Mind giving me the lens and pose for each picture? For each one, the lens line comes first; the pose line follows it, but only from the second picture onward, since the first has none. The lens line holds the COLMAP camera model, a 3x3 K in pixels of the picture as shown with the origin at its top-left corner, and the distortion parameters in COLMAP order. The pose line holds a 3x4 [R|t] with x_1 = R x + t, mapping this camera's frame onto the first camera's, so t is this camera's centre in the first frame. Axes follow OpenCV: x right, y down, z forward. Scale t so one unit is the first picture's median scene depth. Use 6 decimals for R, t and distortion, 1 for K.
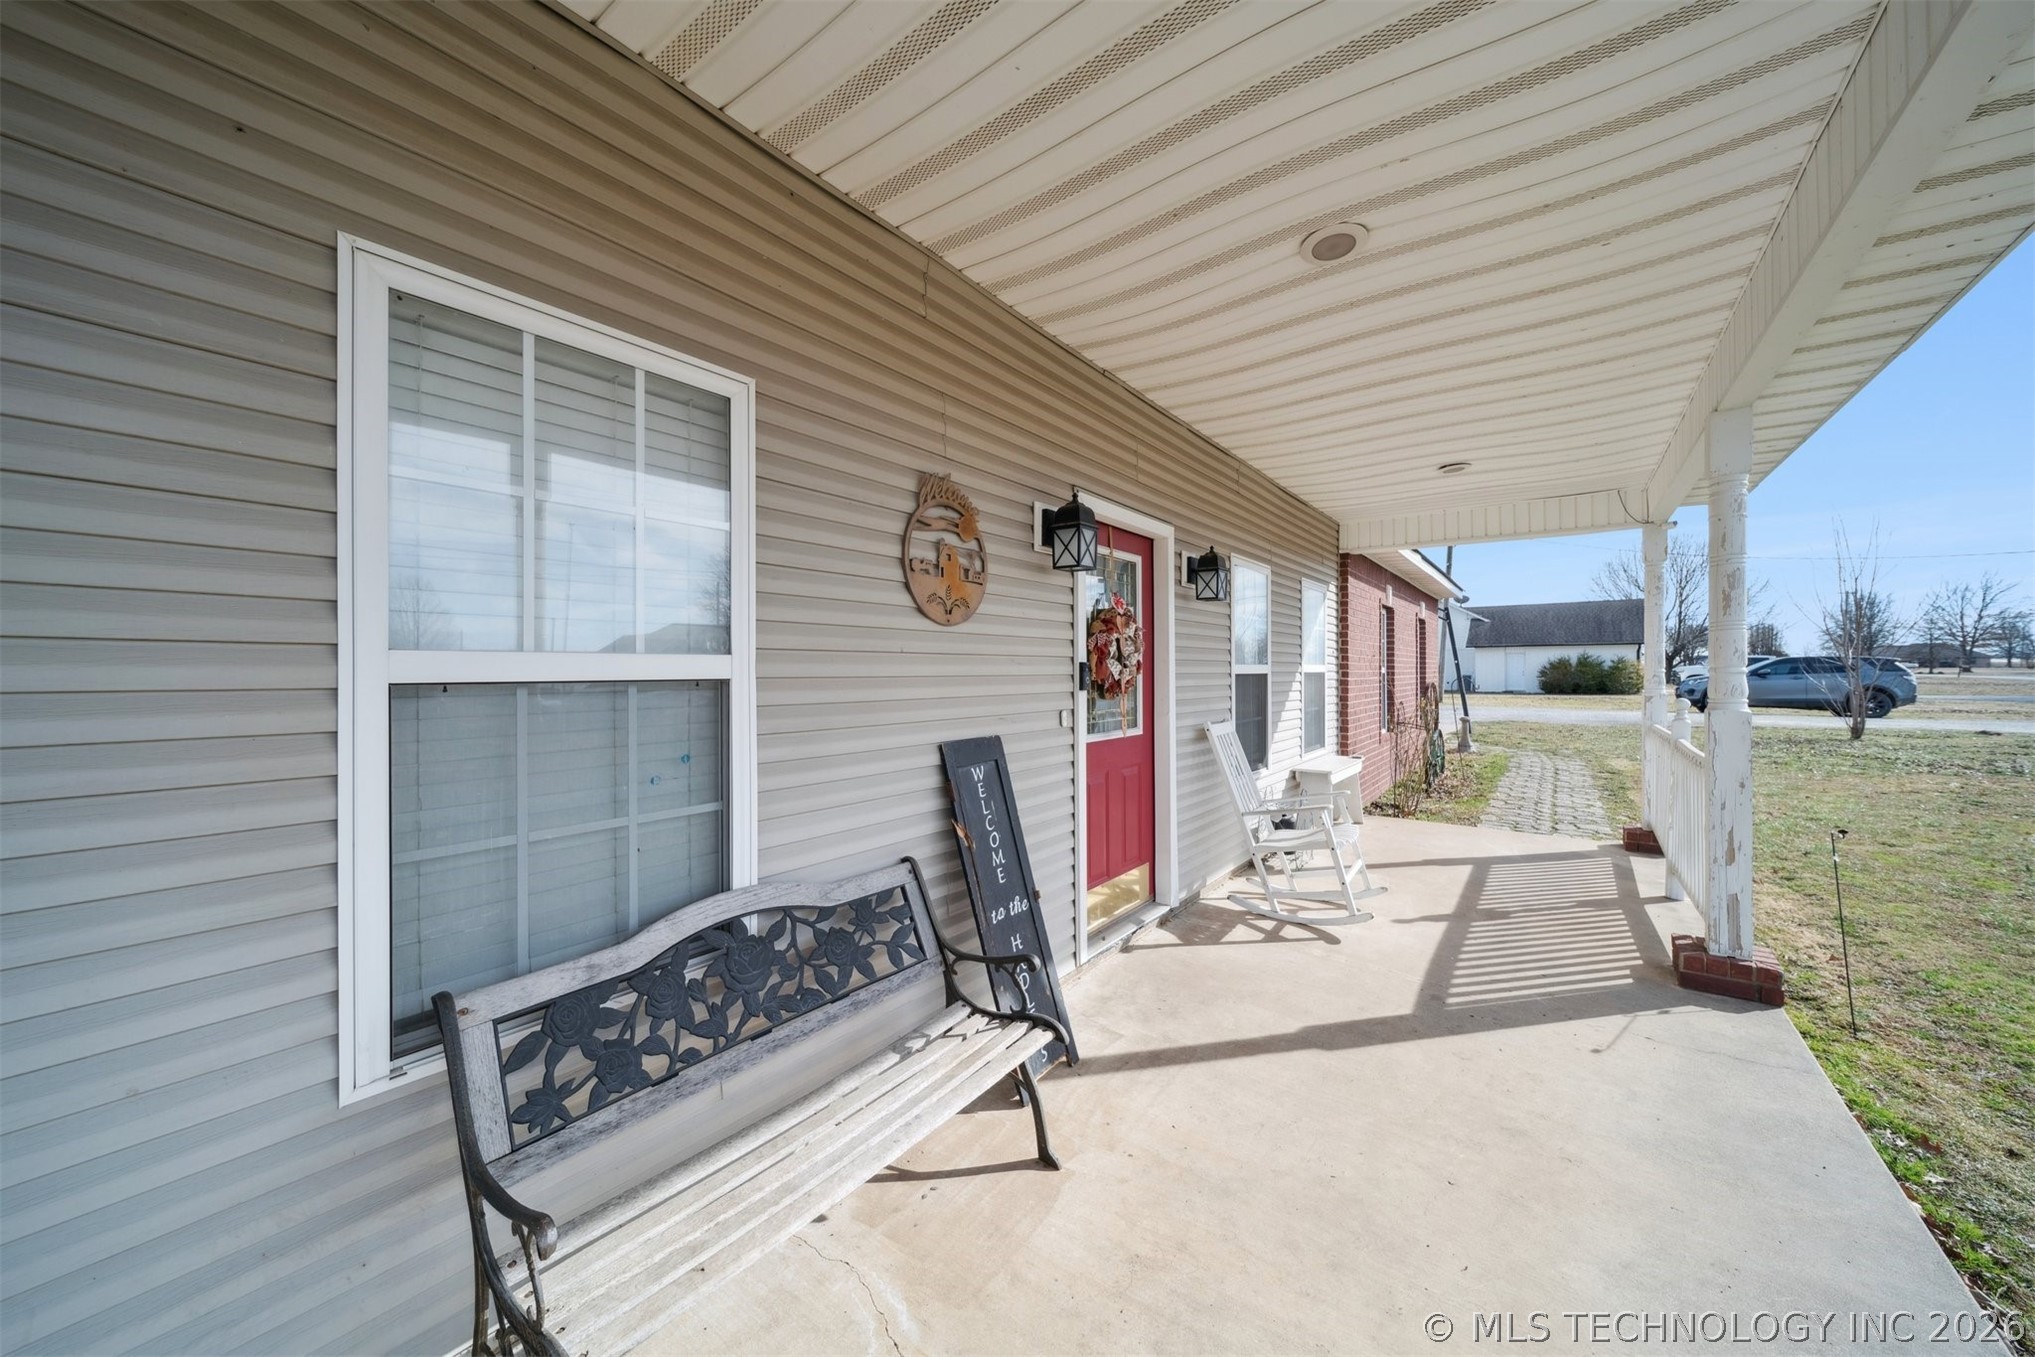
lens RADIAL K [[659.8, 0, 1017.5], [0, 659.8, 660.2], [0, 0, 1]] dist [-0.011027, -0.000052]
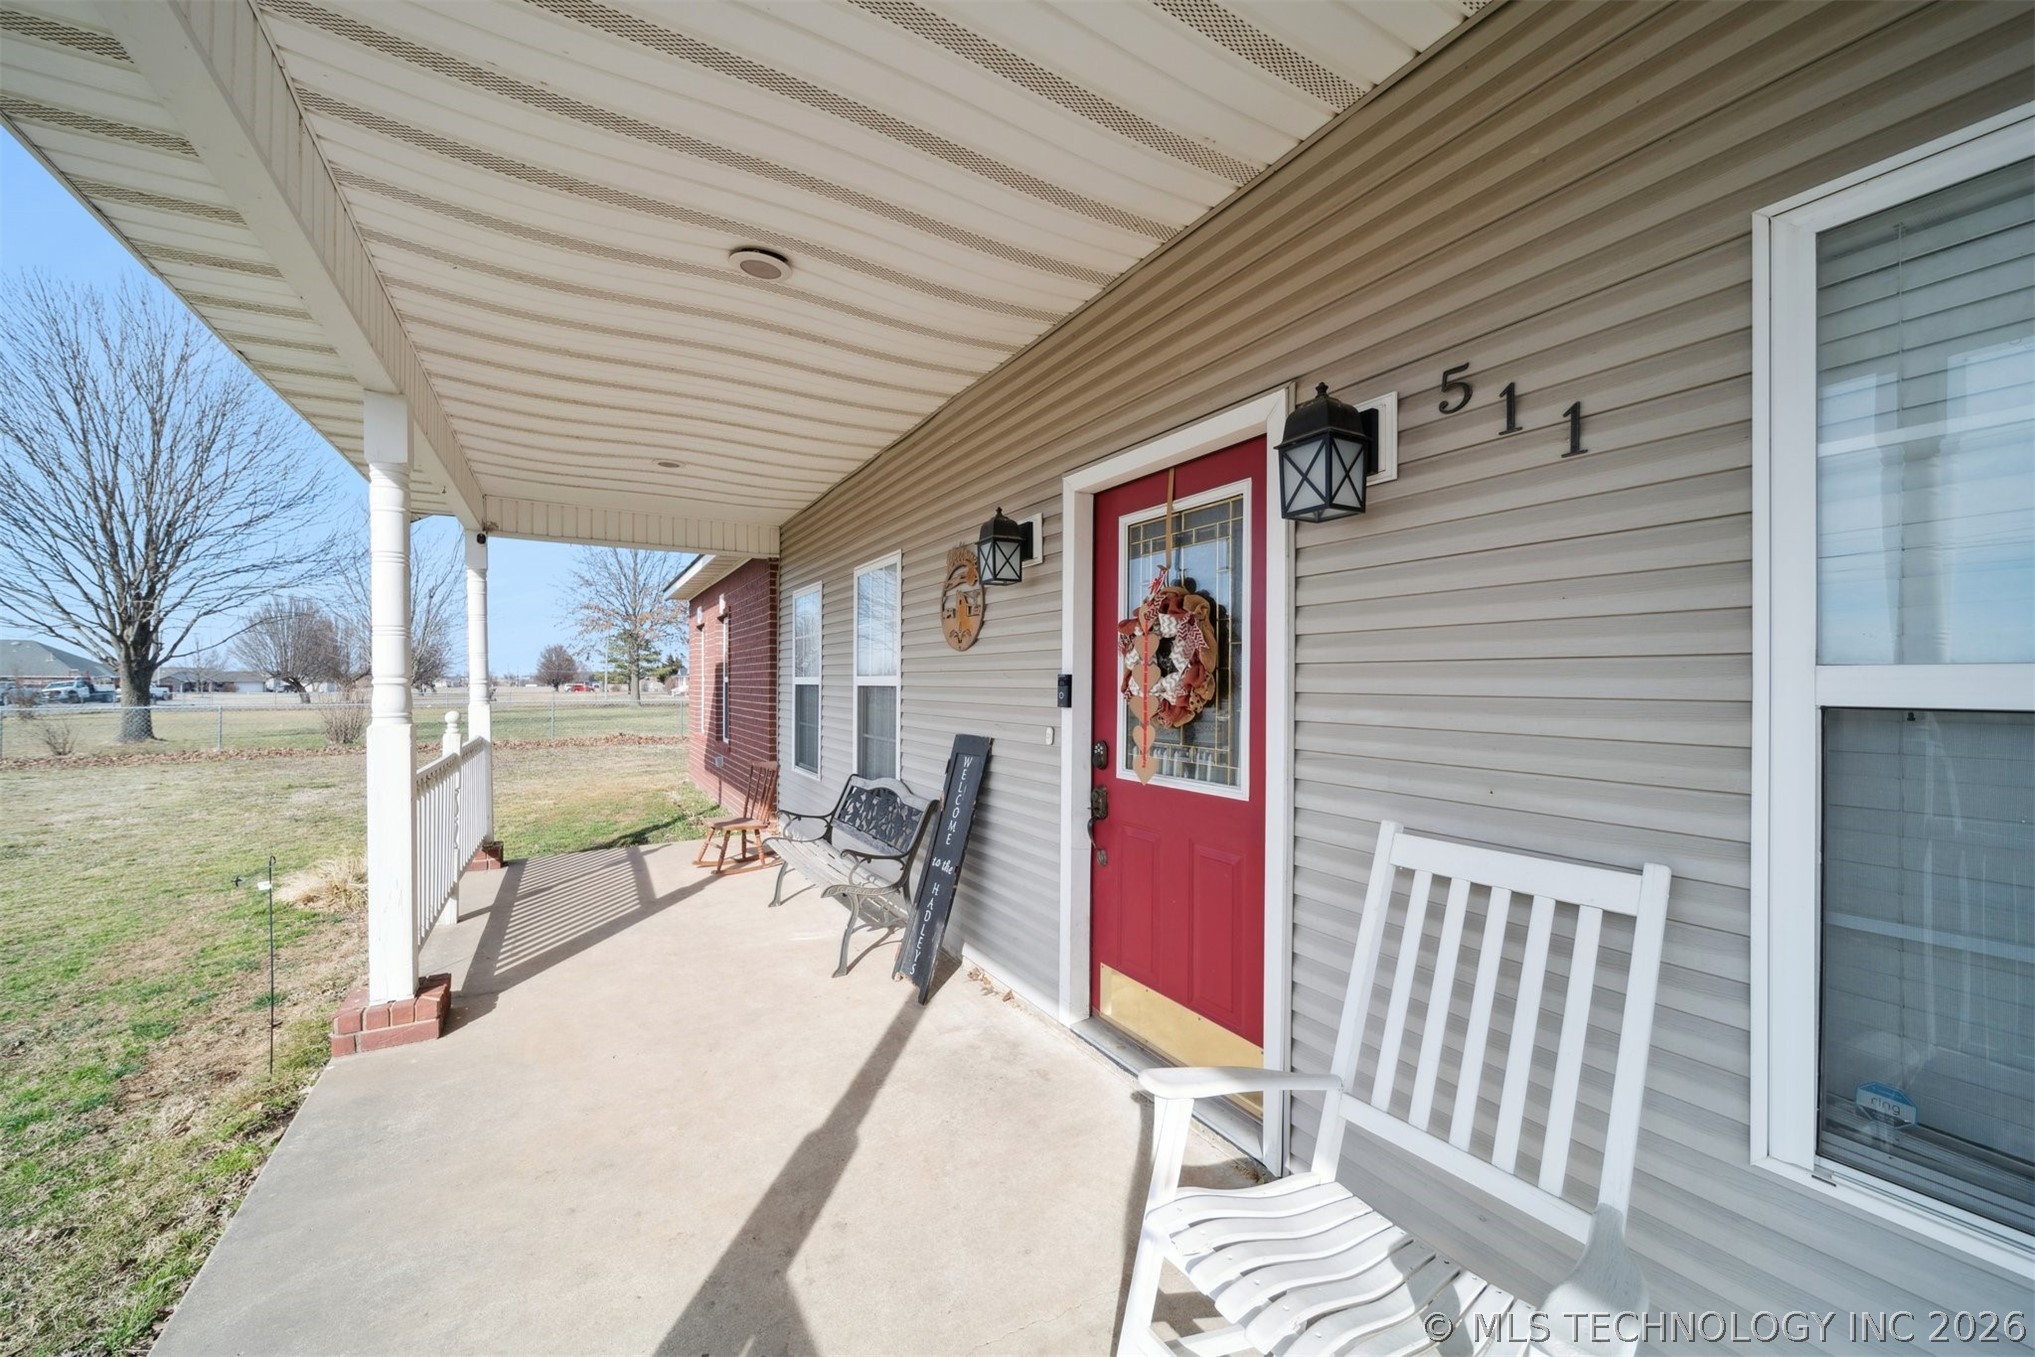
lens RADIAL K [[721.5, 0, 1001.0], [0, 721.5, 672.2], [0, 0, 1]] dist [0.001301, -0.000113]
pose [[-0.338483, -0.016059, -0.940836, 1.155004], [0.007799, 0.999772, -0.019871, 0.020699], [0.940940, -0.014064, -0.338280, 1.413245]]
